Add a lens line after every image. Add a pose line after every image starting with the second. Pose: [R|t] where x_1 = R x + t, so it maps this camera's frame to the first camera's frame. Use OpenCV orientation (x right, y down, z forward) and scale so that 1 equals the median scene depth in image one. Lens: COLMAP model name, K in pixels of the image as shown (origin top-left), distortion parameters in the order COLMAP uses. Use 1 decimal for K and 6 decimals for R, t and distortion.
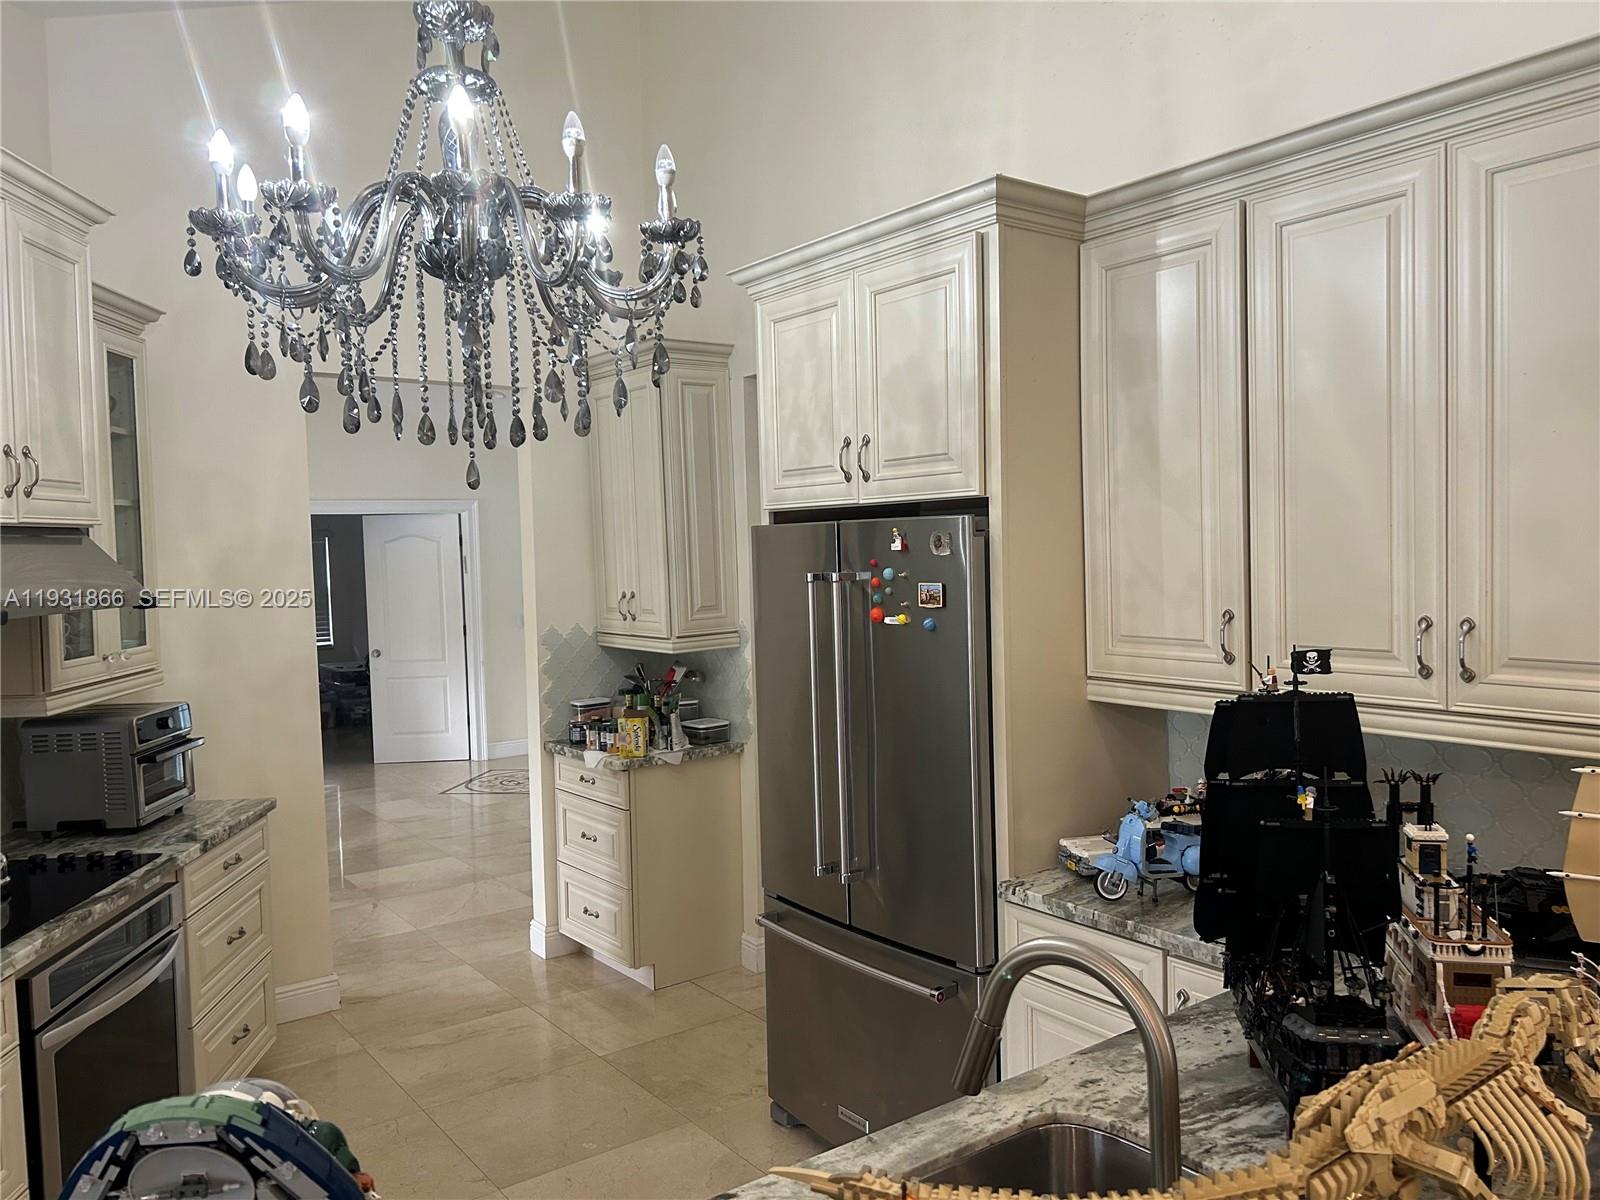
lens RADIAL K [[1195.9, 0, 800.0], [0, 1195.9, 600.0], [0, 0, 1]] dist [0.012656, -0.013625]
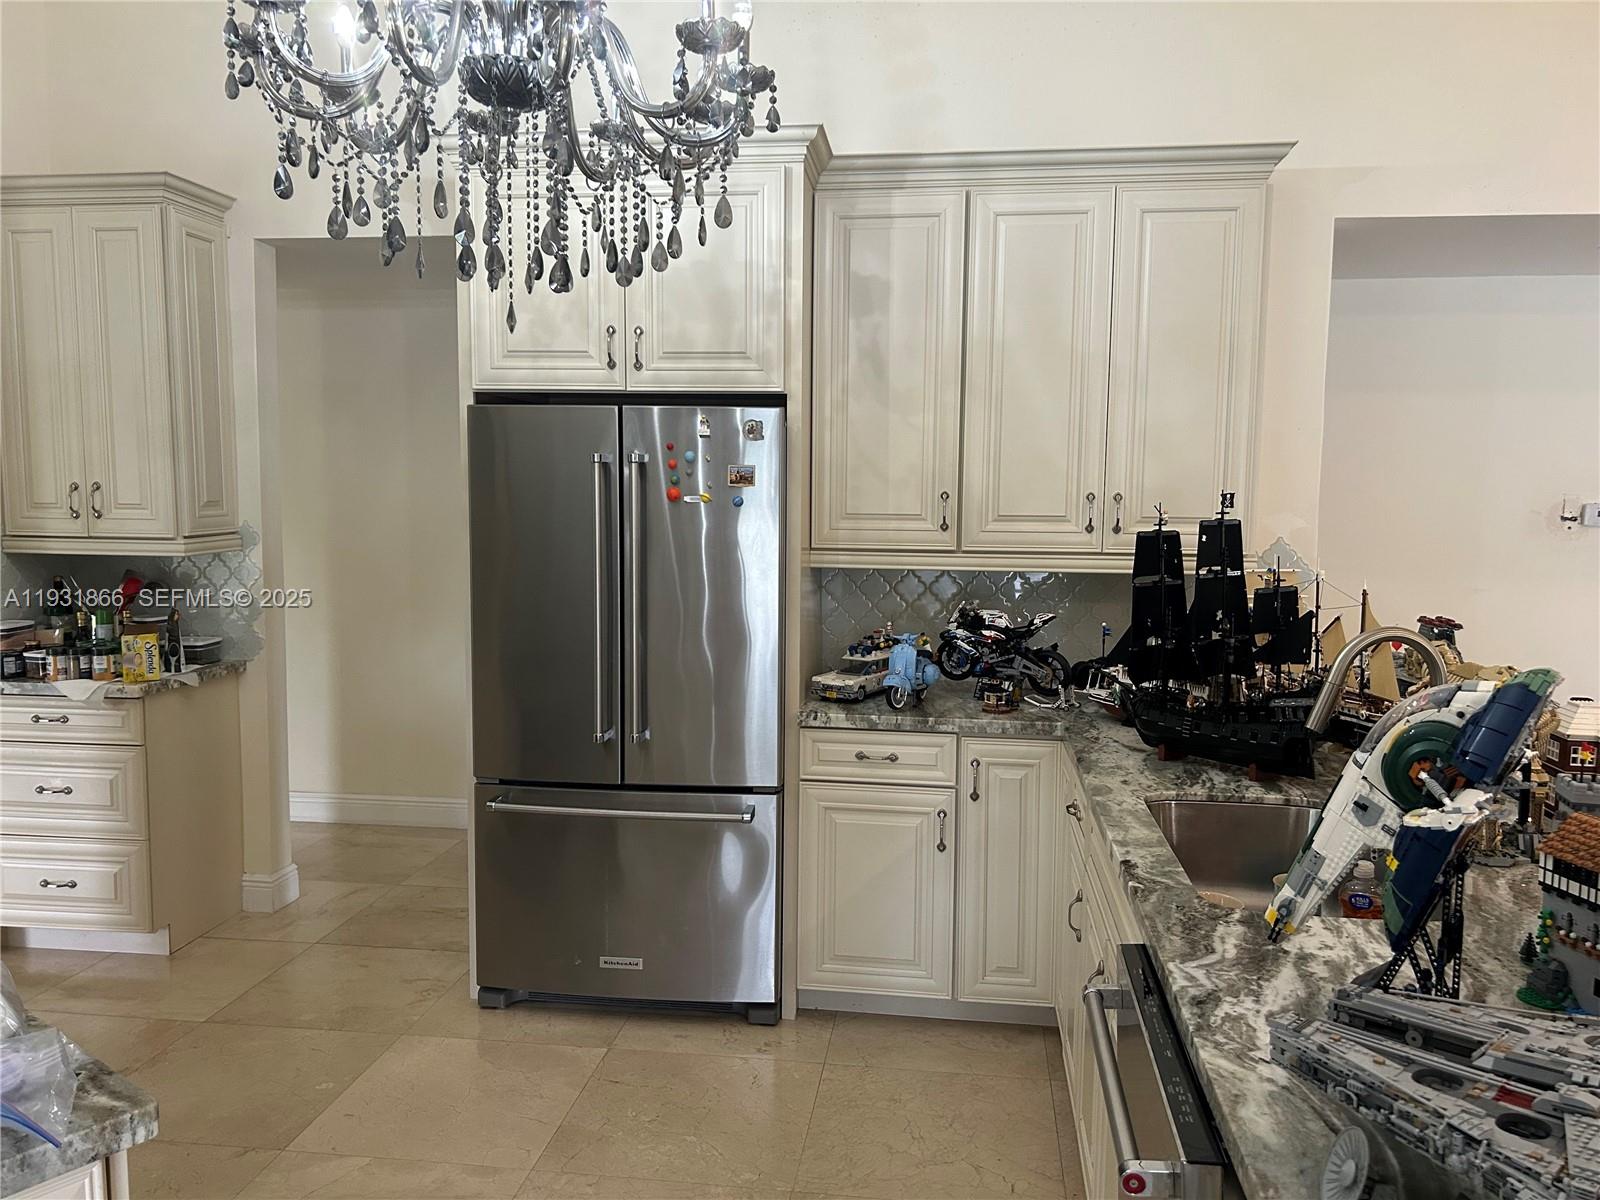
lens RADIAL K [[1166.5, 0, 835.8], [0, 1166.5, 595.4], [0, 0, 1]] dist [0.109138, -0.213688]
pose [[0.681508, -0.035535, 0.730948, -0.629795], [0.004853, 0.999018, 0.044043, 0.059825], [-0.731795, -0.026468, 0.681011, 0.155068]]
